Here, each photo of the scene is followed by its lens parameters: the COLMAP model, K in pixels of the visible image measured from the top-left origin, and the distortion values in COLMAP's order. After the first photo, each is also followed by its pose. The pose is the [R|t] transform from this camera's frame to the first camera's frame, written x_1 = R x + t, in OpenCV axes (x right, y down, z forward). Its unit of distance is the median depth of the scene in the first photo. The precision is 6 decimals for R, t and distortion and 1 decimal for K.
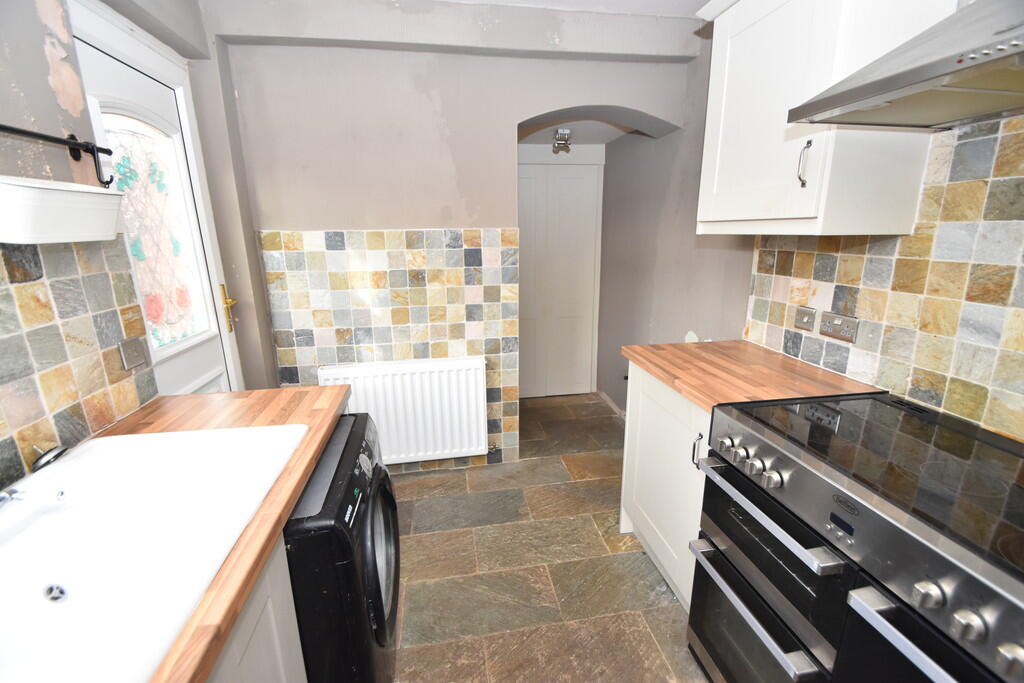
lens RADIAL K [[449.6, 0, 510.8], [0, 449.6, 347.4], [0, 0, 1]] dist [0.014000, -0.017723]
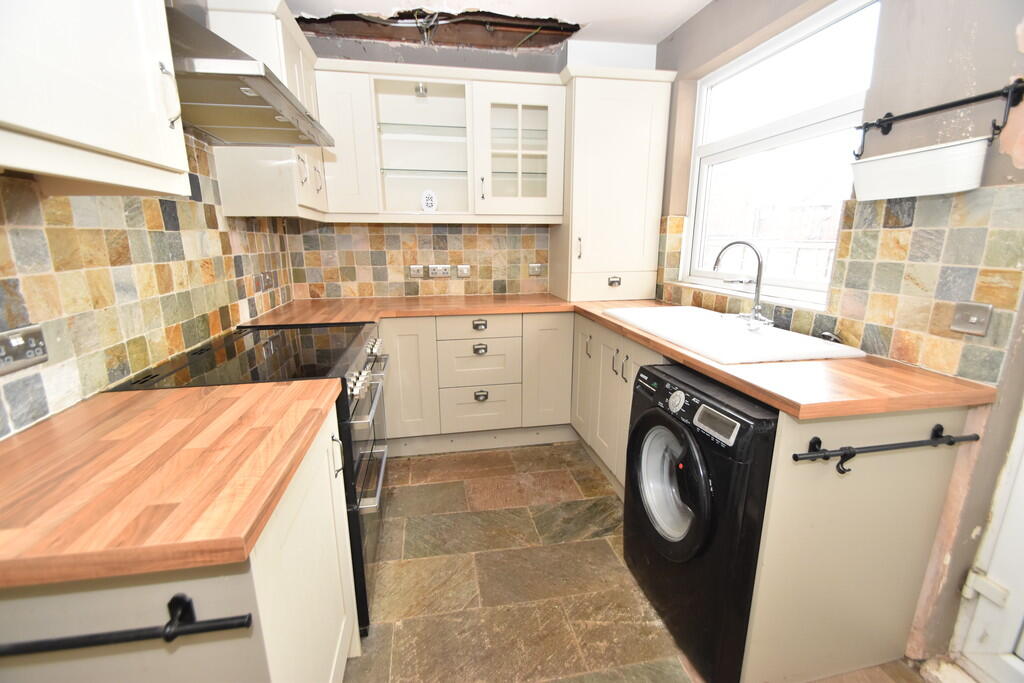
lens RADIAL K [[449.6, 0, 510.8], [0, 449.6, 347.4], [0, 0, 1]] dist [0.014000, -0.017723]
pose [[-0.999643, 0.020820, -0.016737, 0.118477], [0.010422, 0.880851, 0.473279, -0.412345], [0.024596, 0.472936, -0.880753, 1.985835]]
